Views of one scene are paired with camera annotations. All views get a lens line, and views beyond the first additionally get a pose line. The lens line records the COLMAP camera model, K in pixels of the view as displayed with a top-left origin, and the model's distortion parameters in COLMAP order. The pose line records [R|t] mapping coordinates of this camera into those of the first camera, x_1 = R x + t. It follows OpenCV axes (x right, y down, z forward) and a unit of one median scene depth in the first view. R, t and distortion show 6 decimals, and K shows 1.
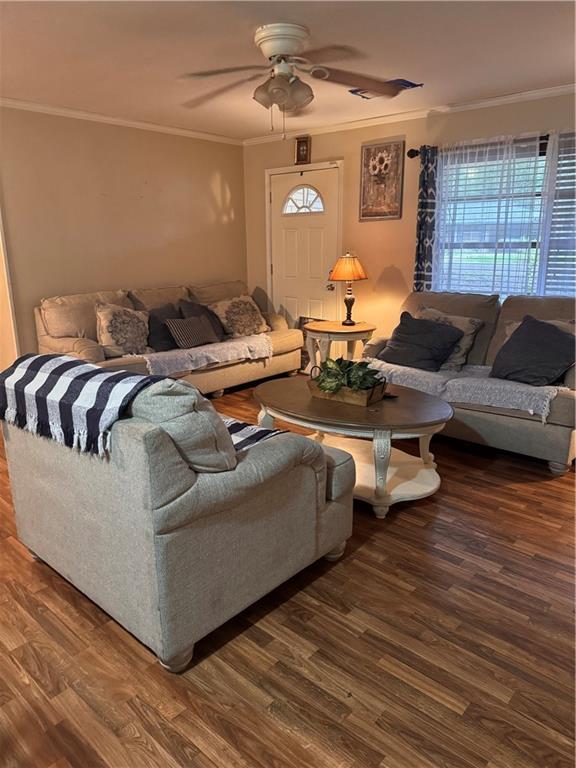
lens RADIAL K [[532.1, 0, 289.9], [0, 532.1, 379.1], [0, 0, 1]] dist [-0.017204, -0.020230]
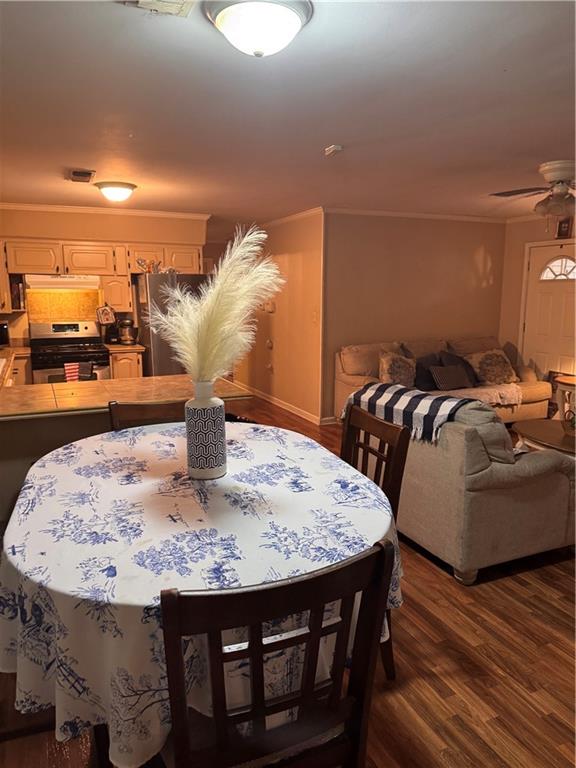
lens RADIAL K [[532.1, 0, 262.4], [0, 532.1, 385.6], [0, 0, 1]] dist [-0.017204, -0.020230]
pose [[0.896851, 0.069300, -0.436870, -0.043508], [-0.103016, 0.993217, -0.053929, 0.042756], [0.430170, 0.093371, 0.897906, -0.299690]]
